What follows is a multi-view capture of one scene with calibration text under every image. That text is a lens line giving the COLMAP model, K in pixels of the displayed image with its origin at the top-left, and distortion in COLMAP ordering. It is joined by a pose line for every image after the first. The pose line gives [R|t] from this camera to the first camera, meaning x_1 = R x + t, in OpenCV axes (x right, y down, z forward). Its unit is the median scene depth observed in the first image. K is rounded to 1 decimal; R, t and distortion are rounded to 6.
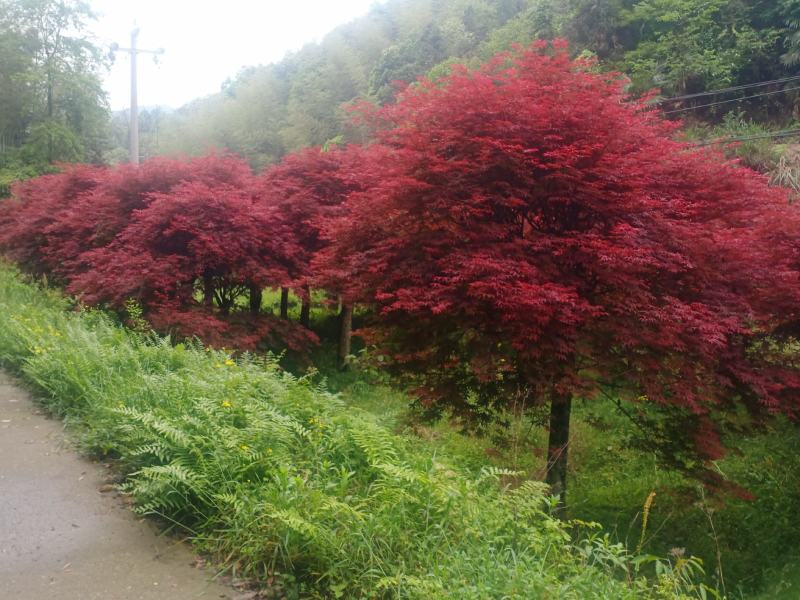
lens RADIAL K [[742.9, 0, 402.4], [0, 742.9, 296.1], [0, 0, 1]] dist [0.078903, -0.163068]
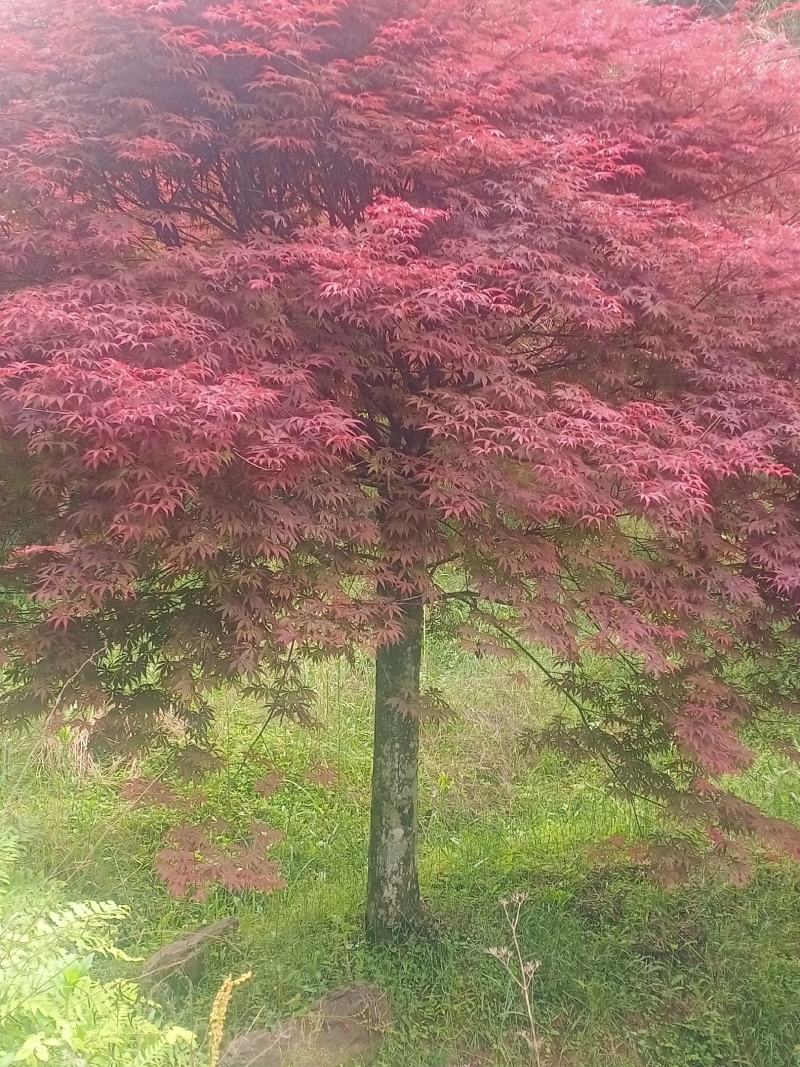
lens RADIAL K [[1517.6, 0, 397.4], [0, 1517.6, 536.4], [0, 0, 1]] dist [0.157612, -0.582512]
pose [[0.998070, -0.032117, 0.053157, 0.197031], [0.027158, 0.995433, 0.091517, 0.001701], [-0.055854, -0.089897, 0.994384, 0.170503]]
